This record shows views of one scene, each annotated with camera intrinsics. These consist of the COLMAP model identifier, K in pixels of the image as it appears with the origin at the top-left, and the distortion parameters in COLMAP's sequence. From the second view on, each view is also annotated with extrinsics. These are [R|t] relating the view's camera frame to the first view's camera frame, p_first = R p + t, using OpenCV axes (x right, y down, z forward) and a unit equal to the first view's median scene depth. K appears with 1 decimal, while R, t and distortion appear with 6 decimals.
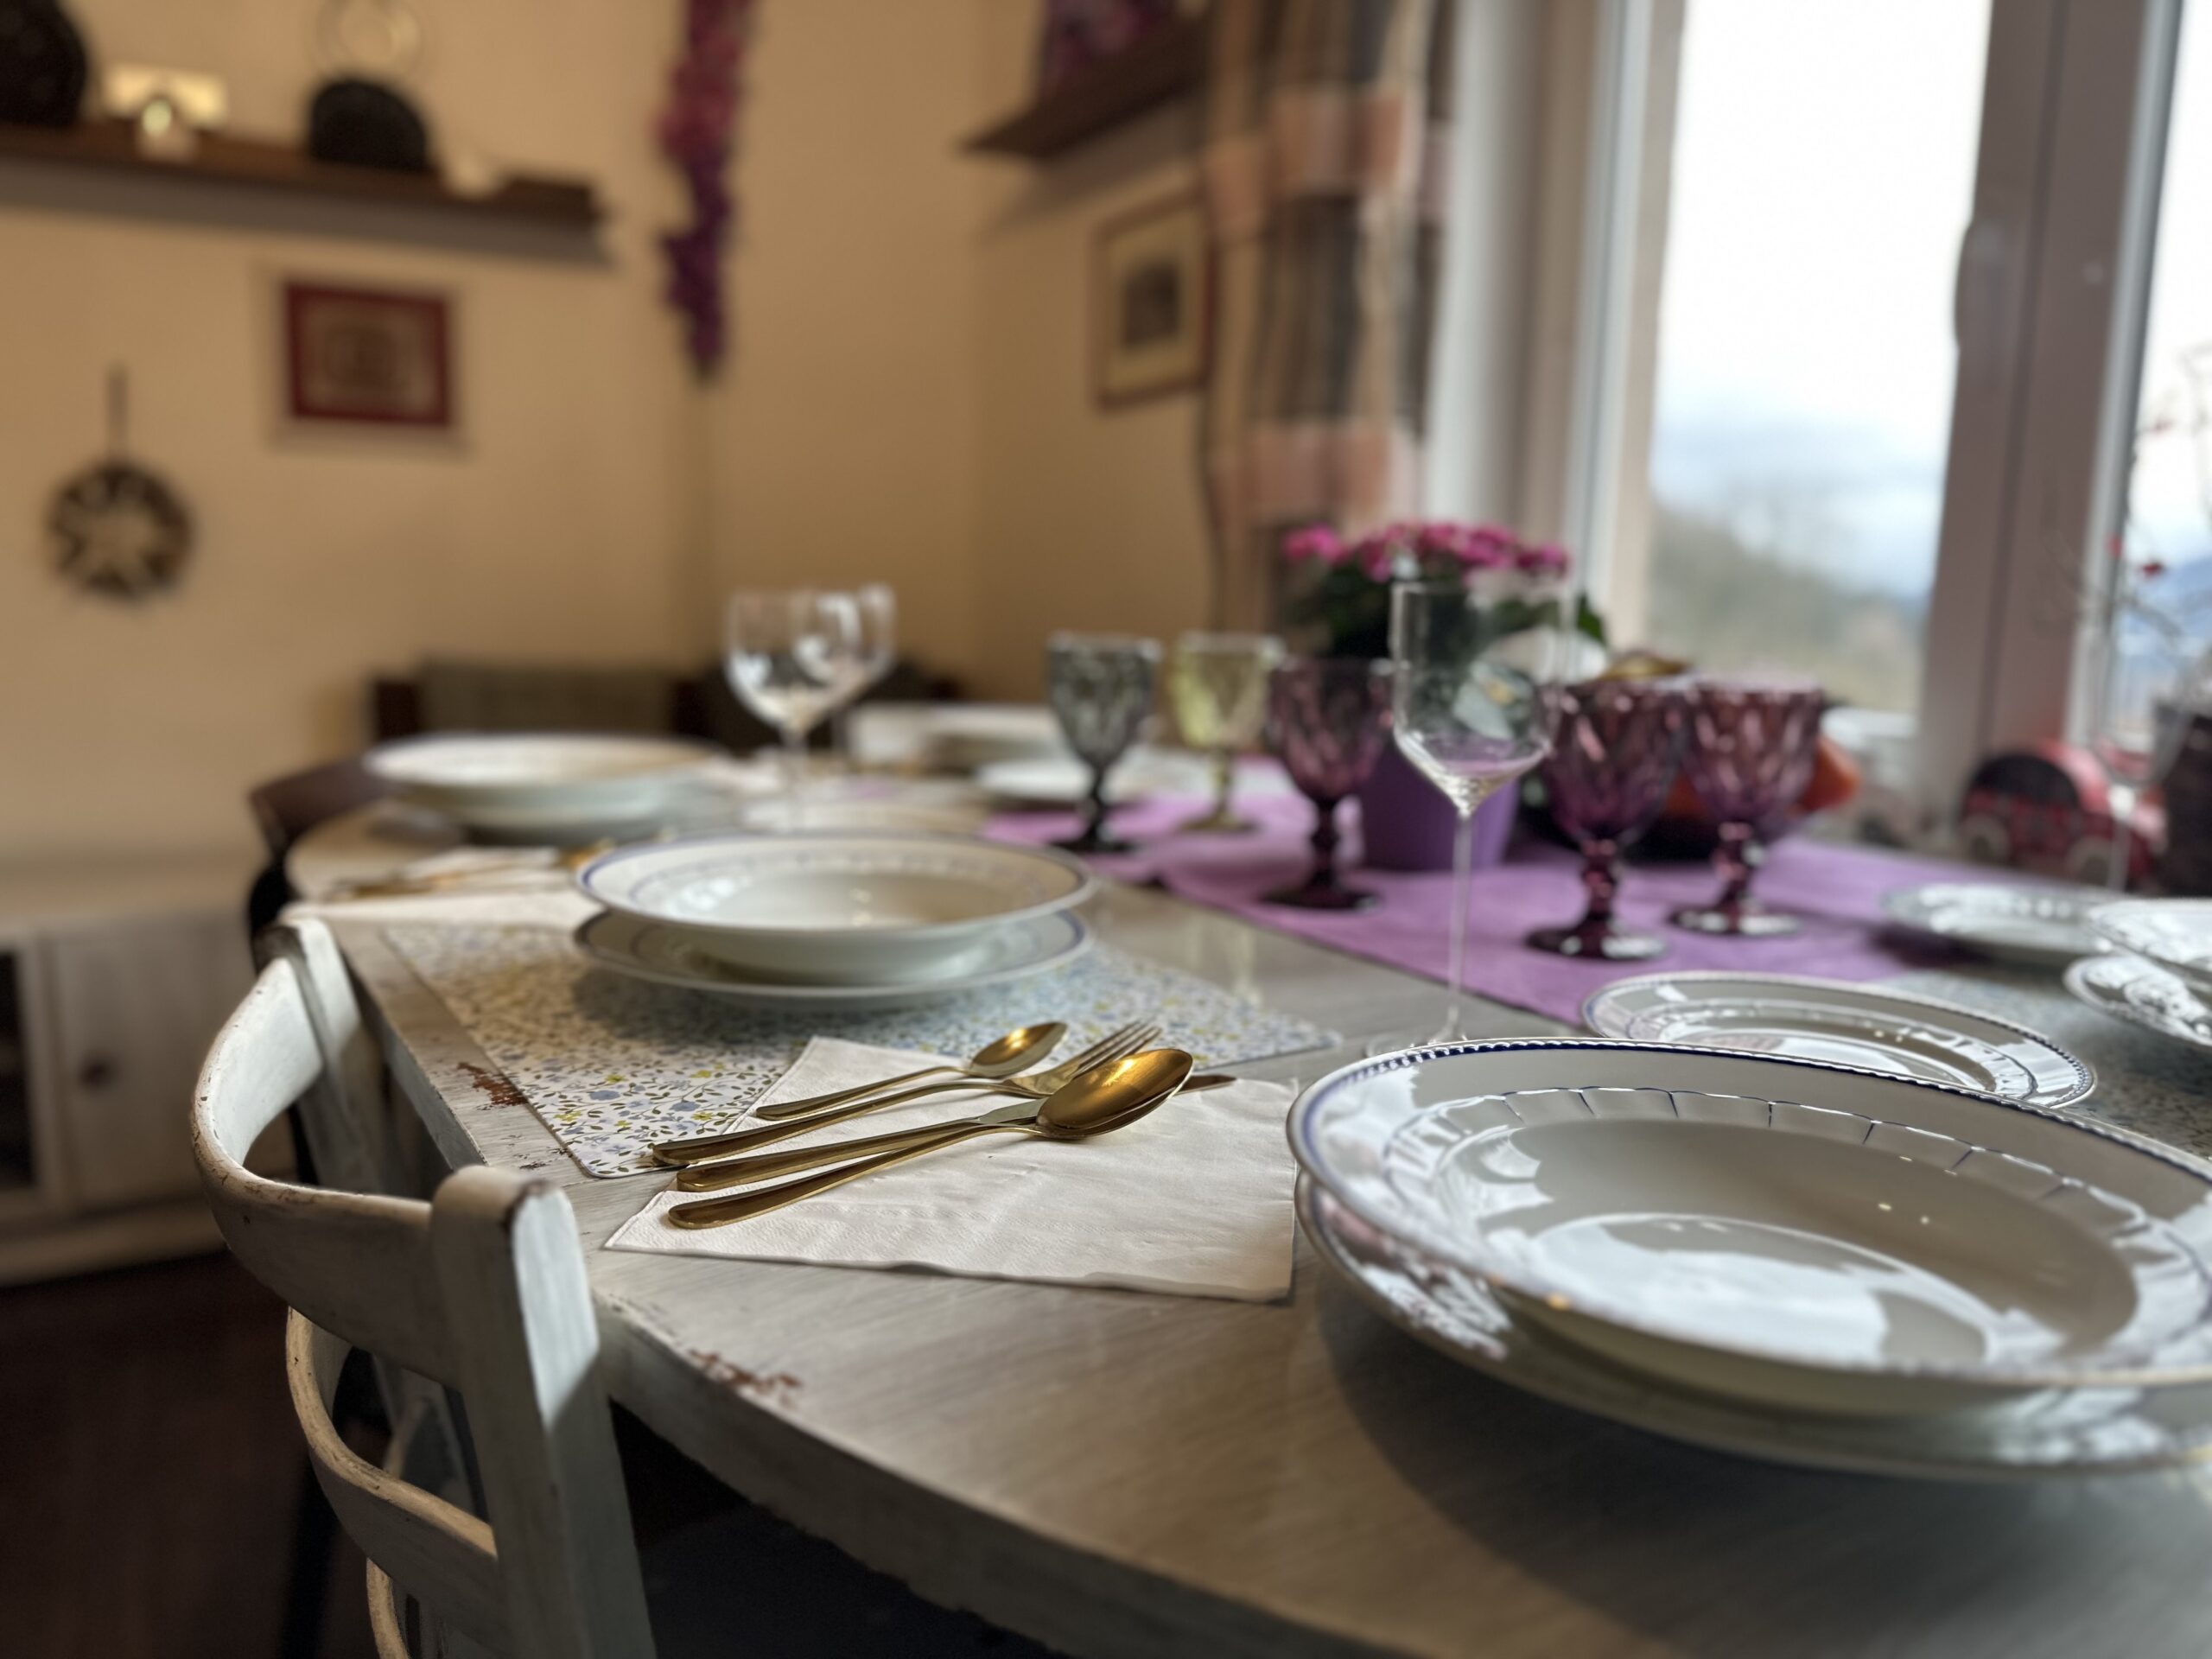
lens RADIAL K [[1580.6, 0, 1106.0], [0, 1580.6, 829.5], [0, 0, 1]] dist [0.054459, -0.085295]
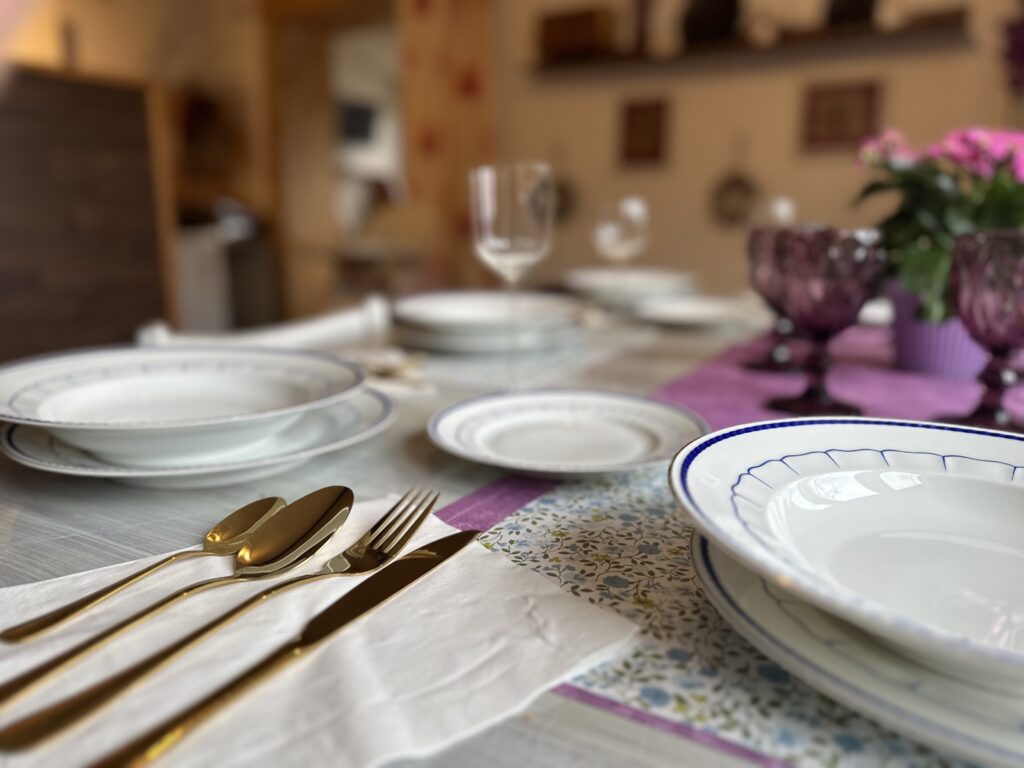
lens RADIAL K [[746.8, 0, 512.0], [0, 746.8, 384.0], [0, 0, 1]] dist [-0.013012, -0.004199]
pose [[0.451264, 0.175349, -0.874993, 0.603423], [-0.137885, 0.982431, 0.125767, 0.003293], [0.881674, 0.063894, 0.467514, 0.327116]]
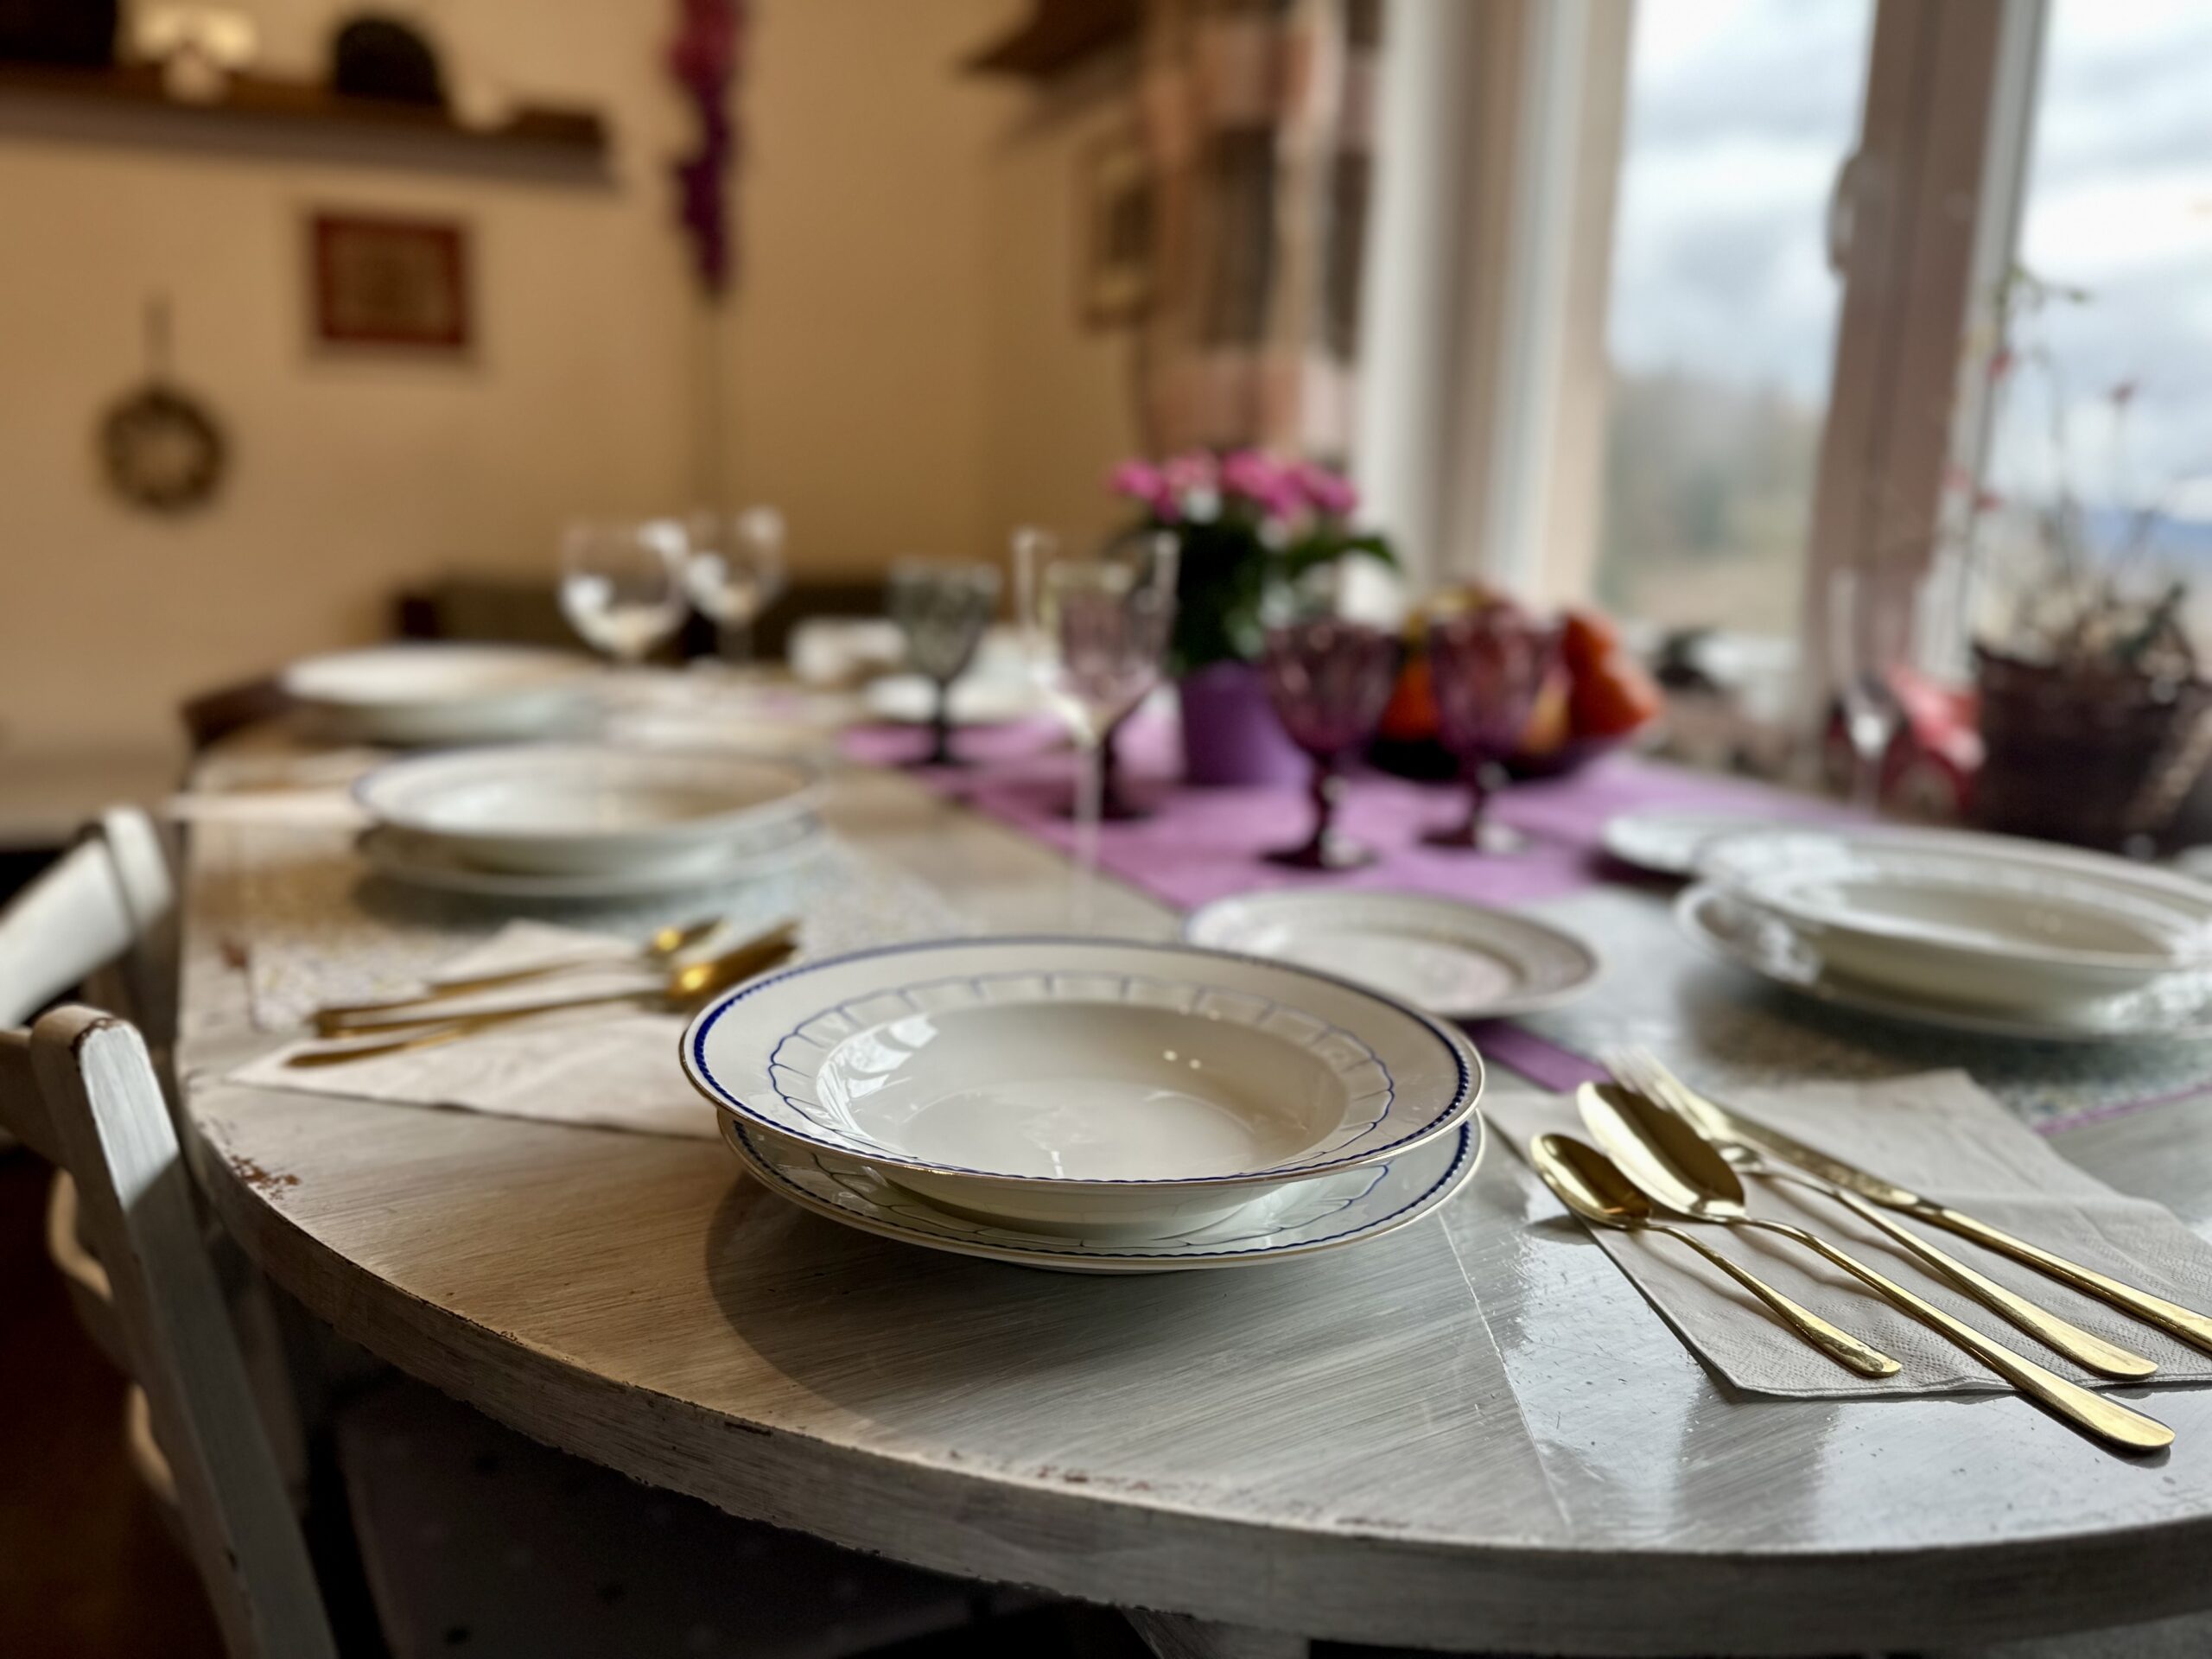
lens RADIAL K [[1613.1, 0, 1106.0], [0, 1613.1, 829.5], [0, 0, 1]] dist [-0.013012, -0.004199]
pose [[0.997319, 0.020244, -0.070315, 0.181791], [-0.016578, 0.998493, 0.052325, -0.003103], [0.071268, -0.051019, 0.996152, -0.072628]]
